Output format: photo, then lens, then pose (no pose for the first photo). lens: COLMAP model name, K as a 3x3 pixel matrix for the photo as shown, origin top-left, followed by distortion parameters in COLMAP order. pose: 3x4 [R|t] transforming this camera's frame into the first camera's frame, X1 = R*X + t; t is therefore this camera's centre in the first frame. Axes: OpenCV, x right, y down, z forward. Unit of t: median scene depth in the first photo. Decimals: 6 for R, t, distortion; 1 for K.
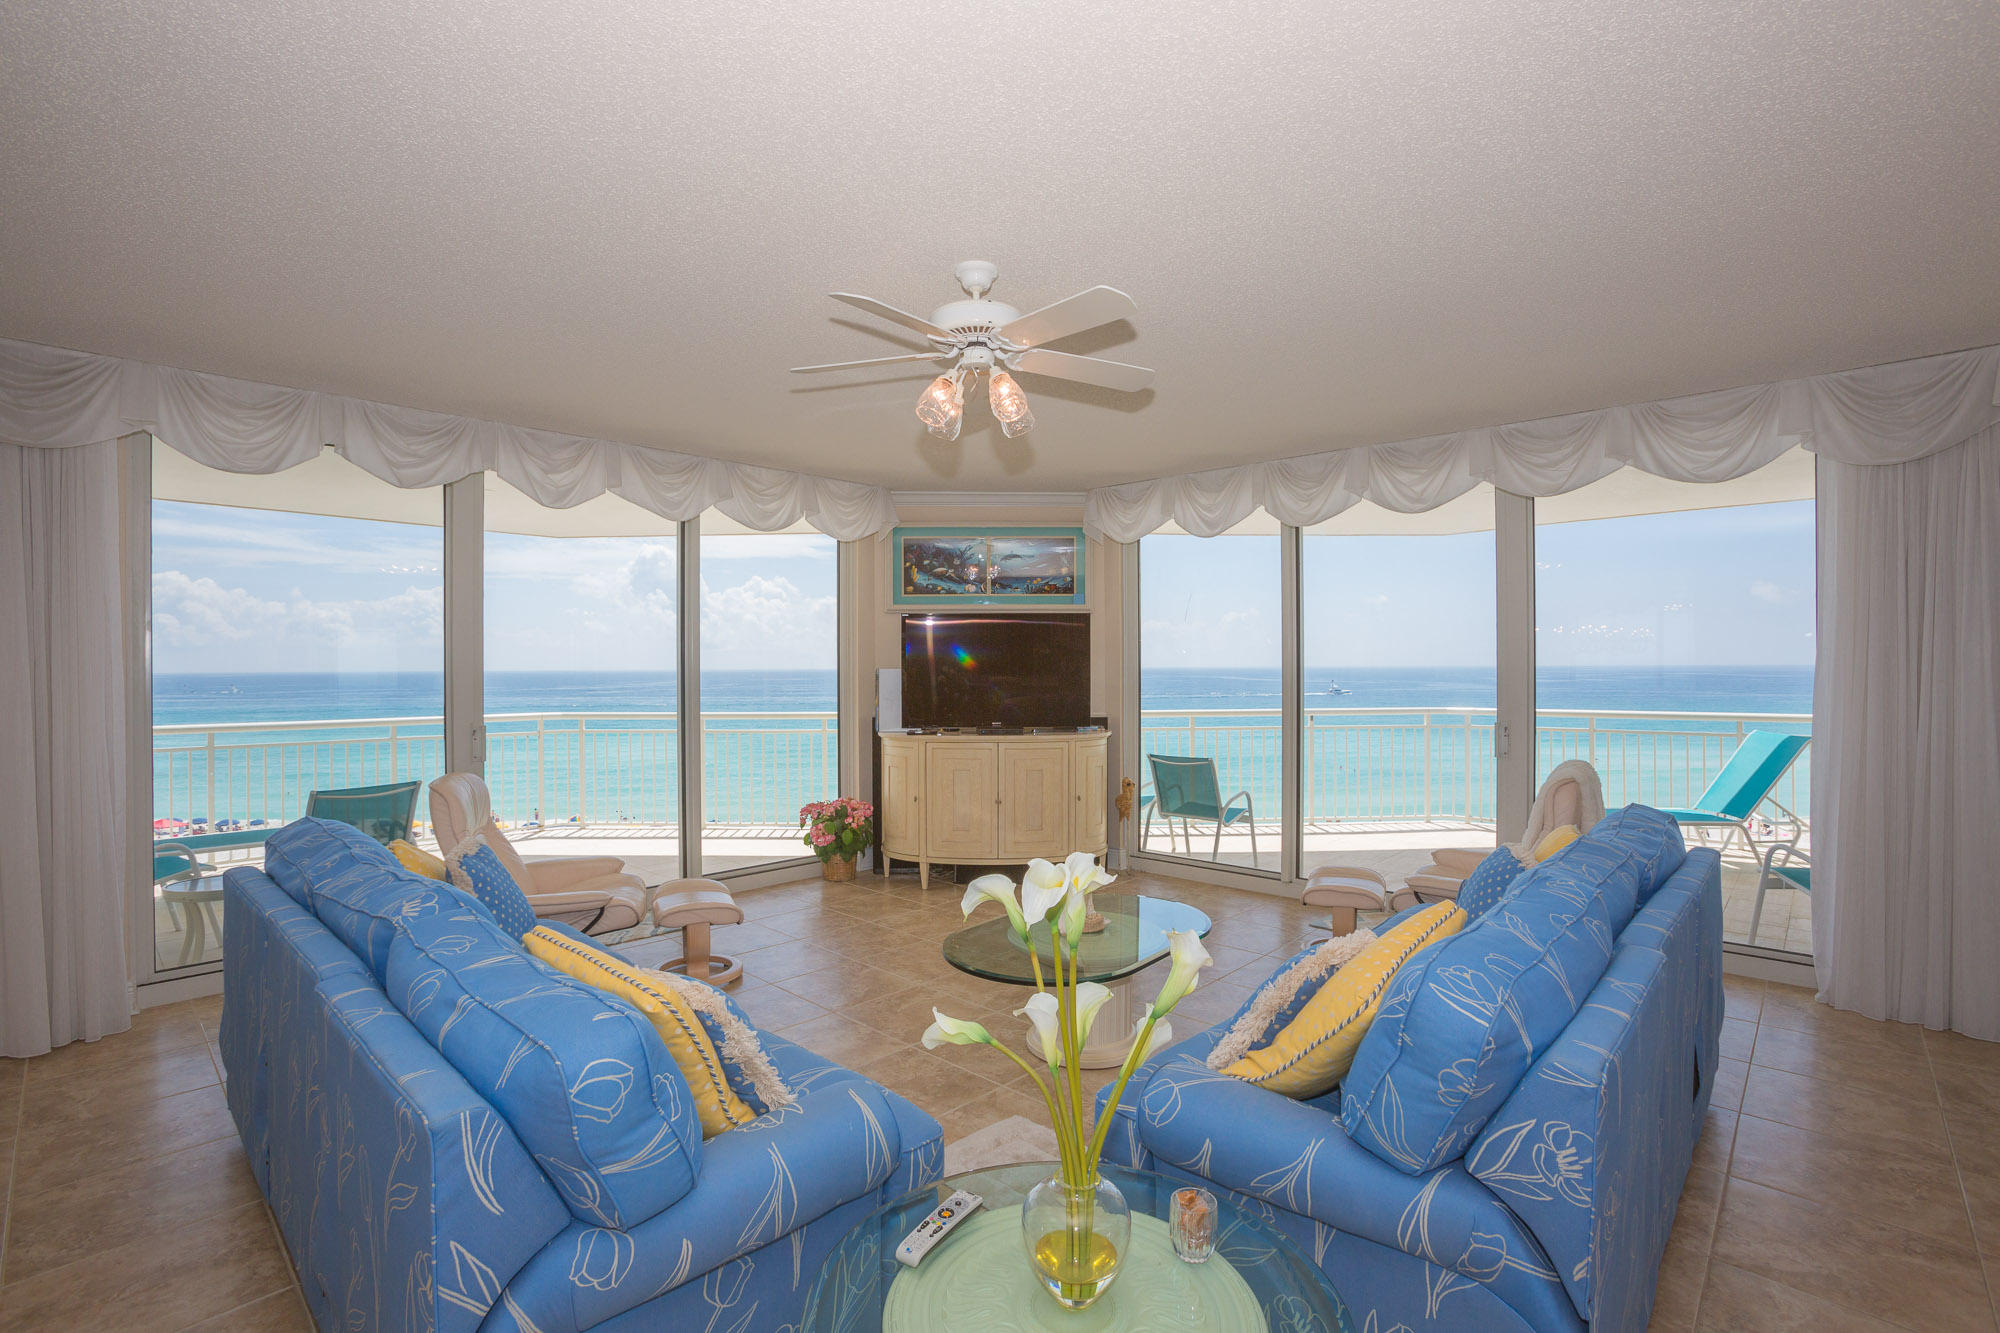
lens RADIAL K [[927.5, 0, 991.4], [0, 927.5, 672.9], [0, 0, 1]] dist [-0.063082, 0.026494]
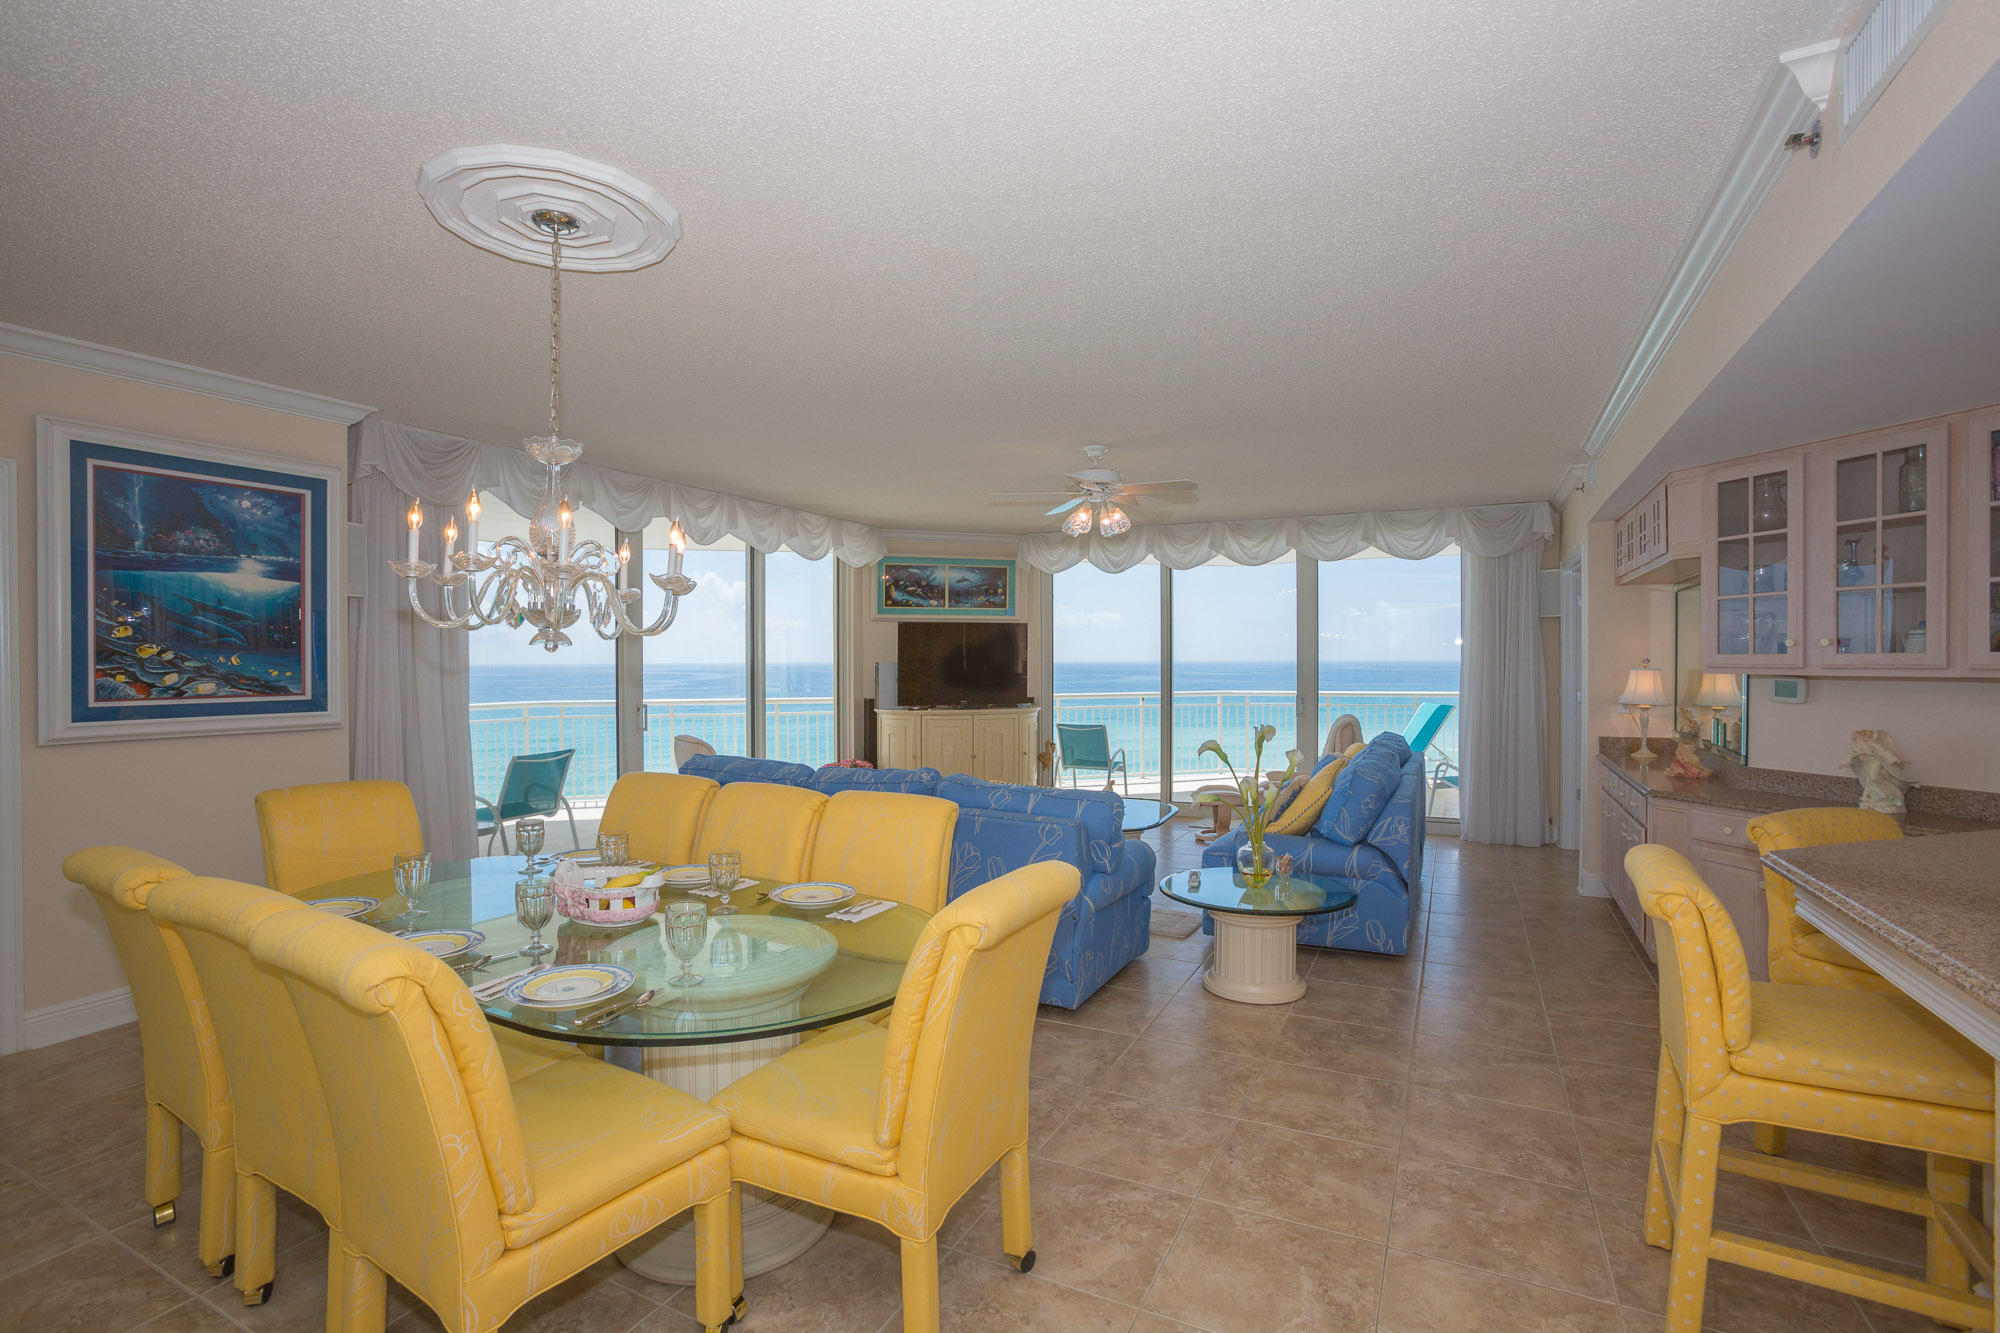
lens RADIAL K [[943.3, 0, 993.3], [0, 943.3, 666.0], [0, 0, 1]] dist [-0.065820, 0.028781]
pose [[0.958801, -0.000685, 0.284078, -0.378536], [0.001673, 0.999993, -0.003235, 0.005726], [-0.284074, 0.003577, 0.958796, -0.386905]]
